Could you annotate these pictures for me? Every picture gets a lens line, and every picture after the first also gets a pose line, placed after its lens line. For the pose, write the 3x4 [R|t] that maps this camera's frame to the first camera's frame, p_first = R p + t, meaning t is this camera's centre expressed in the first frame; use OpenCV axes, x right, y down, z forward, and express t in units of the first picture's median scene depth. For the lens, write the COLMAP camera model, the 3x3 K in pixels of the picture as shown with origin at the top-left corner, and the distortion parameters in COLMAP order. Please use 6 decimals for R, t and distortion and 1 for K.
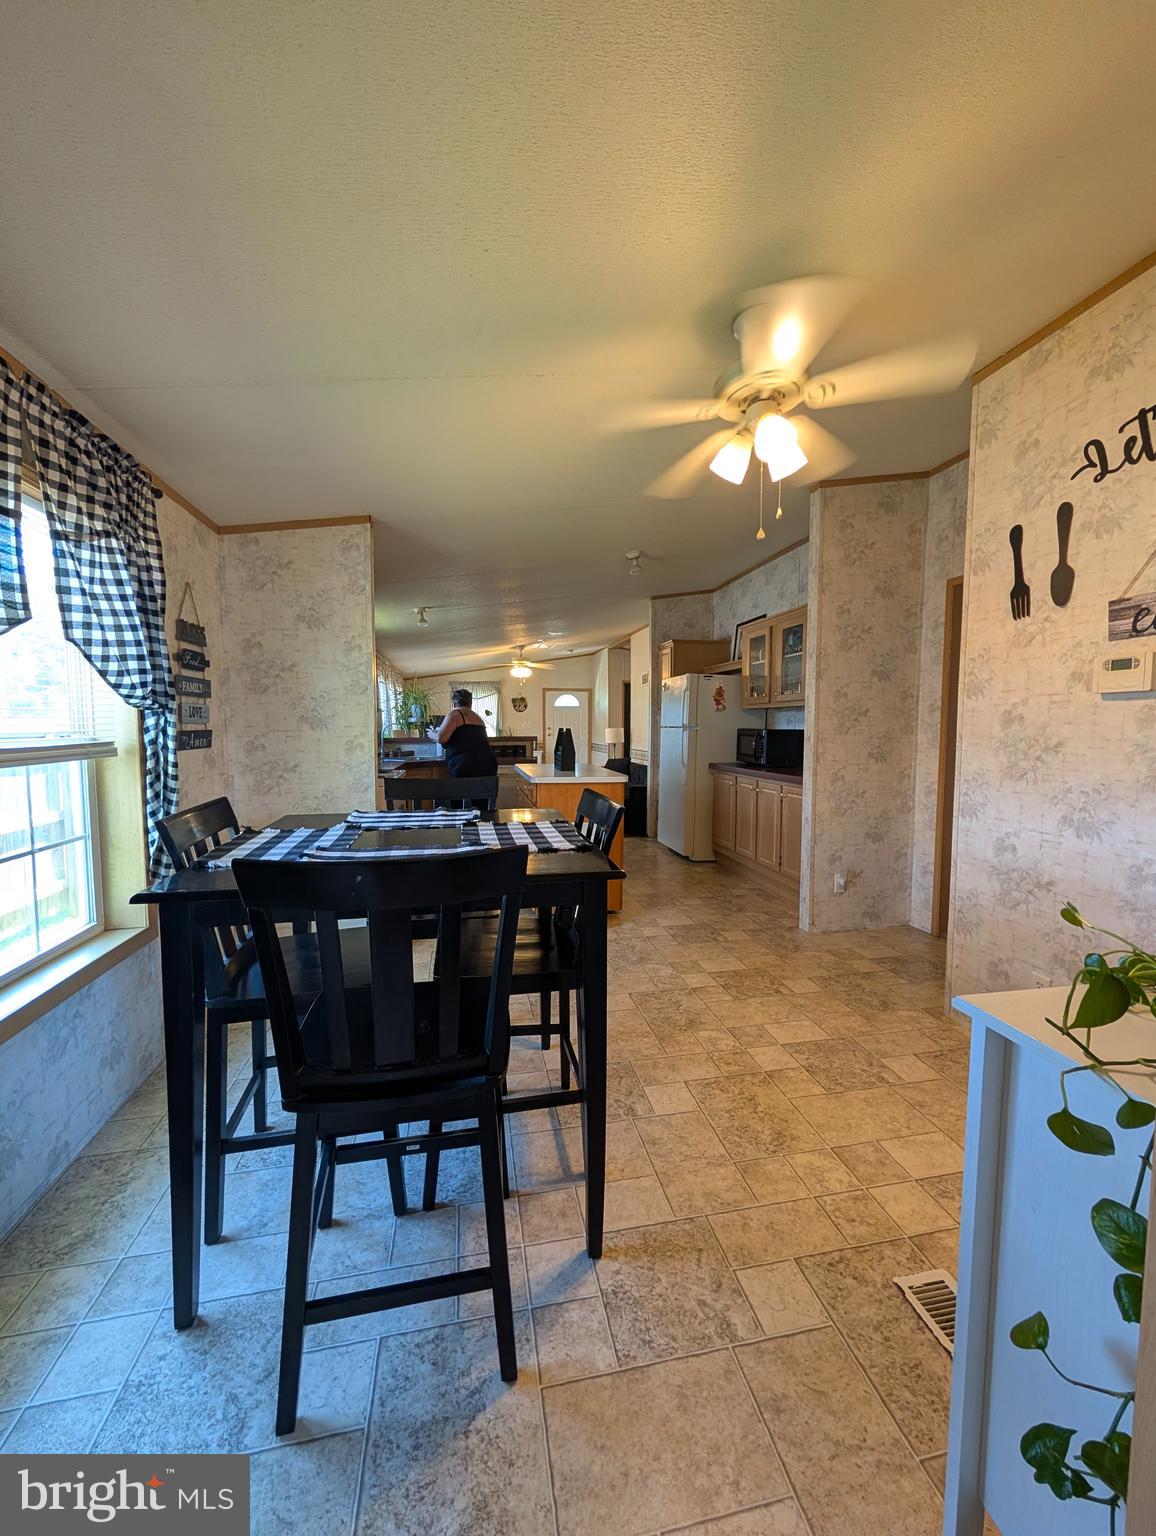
lens RADIAL K [[581.8, 0, 578.3], [0, 581.8, 761.7], [0, 0, 1]] dist [-0.002125, -0.000076]
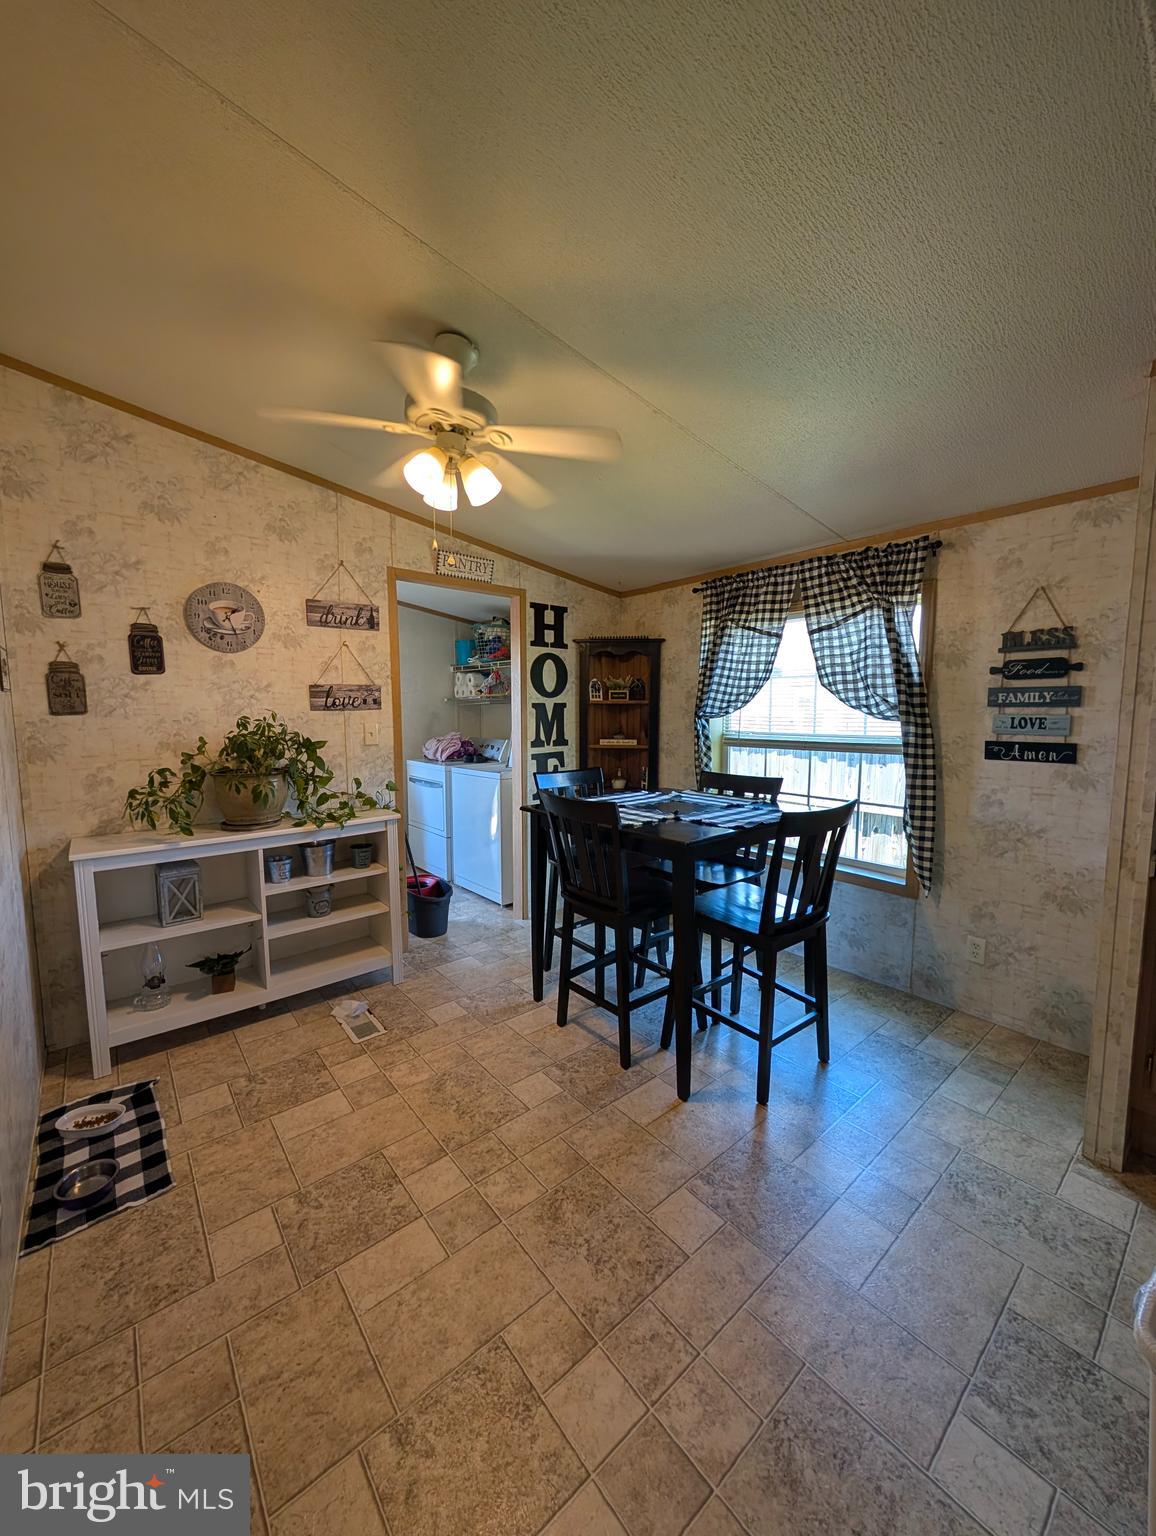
lens RADIAL K [[581.8, 0, 577.1], [0, 581.8, 765.1], [0, 0, 1]] dist [-0.002125, -0.000076]
pose [[-0.880478, 0.047527, -0.471699, 0.527943], [-0.027783, 0.988080, 0.151416, -0.165444], [0.473273, 0.146424, -0.868662, 1.745775]]
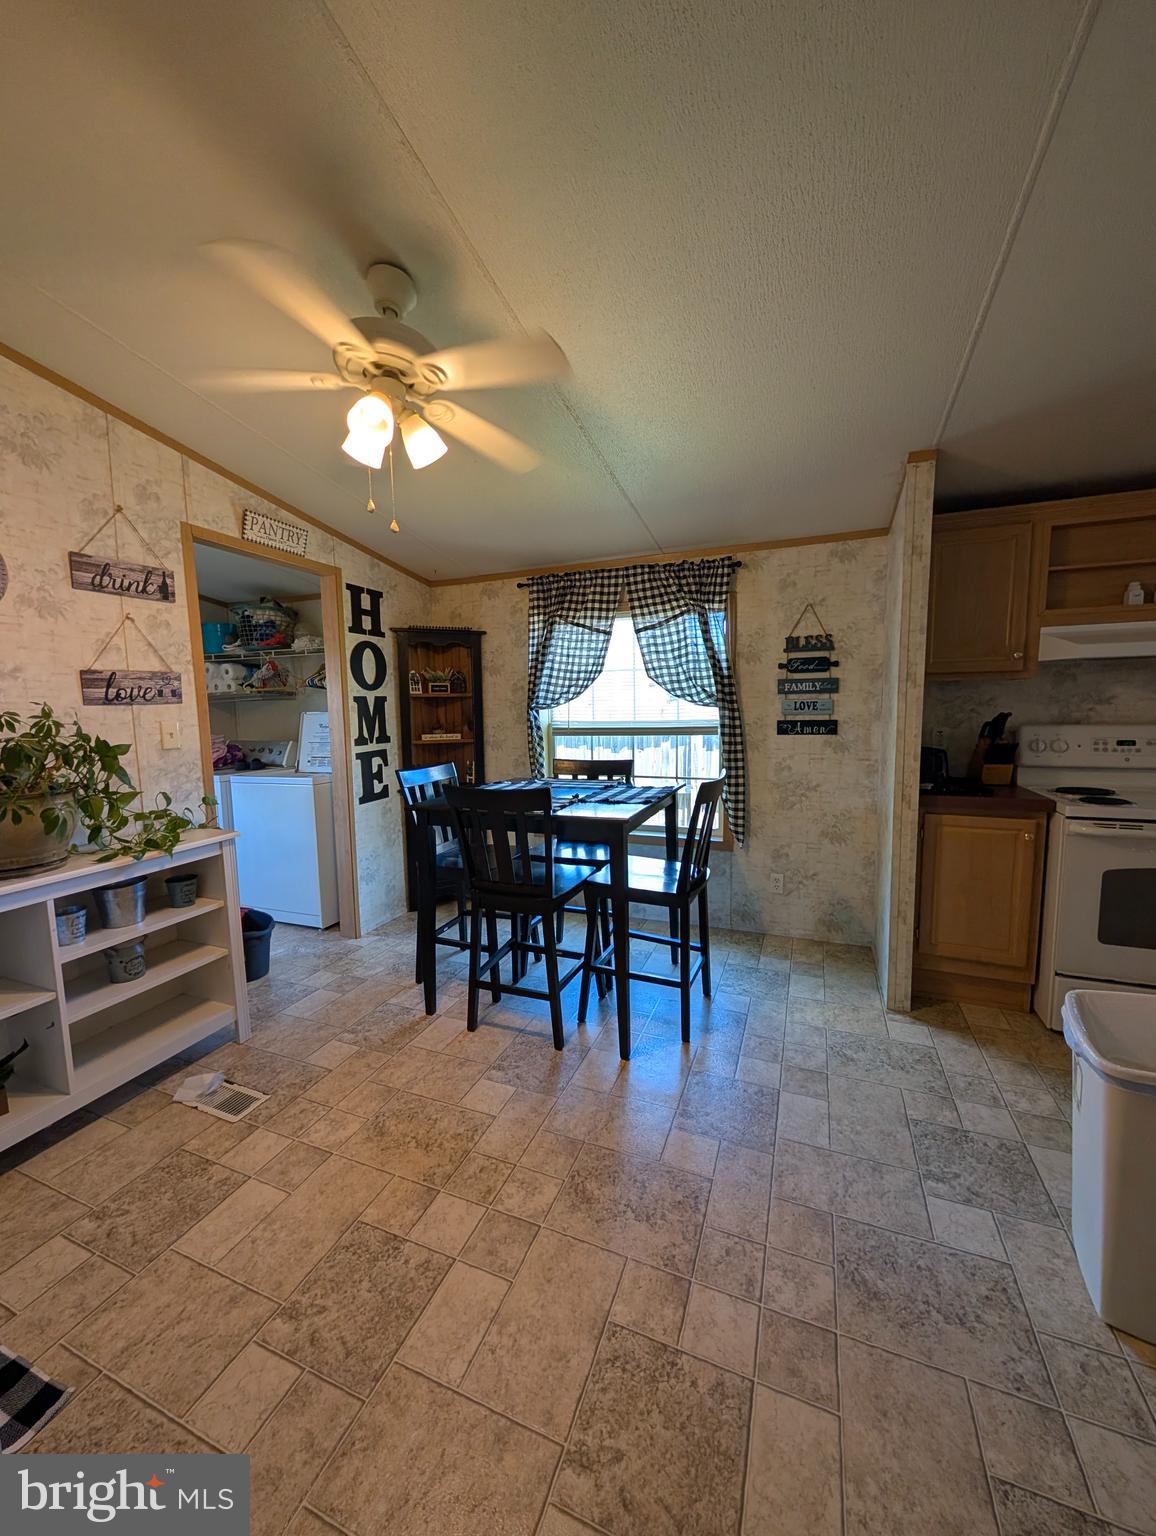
lens RADIAL K [[581.8, 0, 579.5], [0, 581.8, 765.1], [0, 0, 1]] dist [-0.002125, -0.000076]
pose [[-0.547687, 0.094499, -0.831329, 0.801483], [-0.035359, 0.990099, 0.135842, -0.131489], [0.835936, 0.103794, -0.538923, 1.505804]]
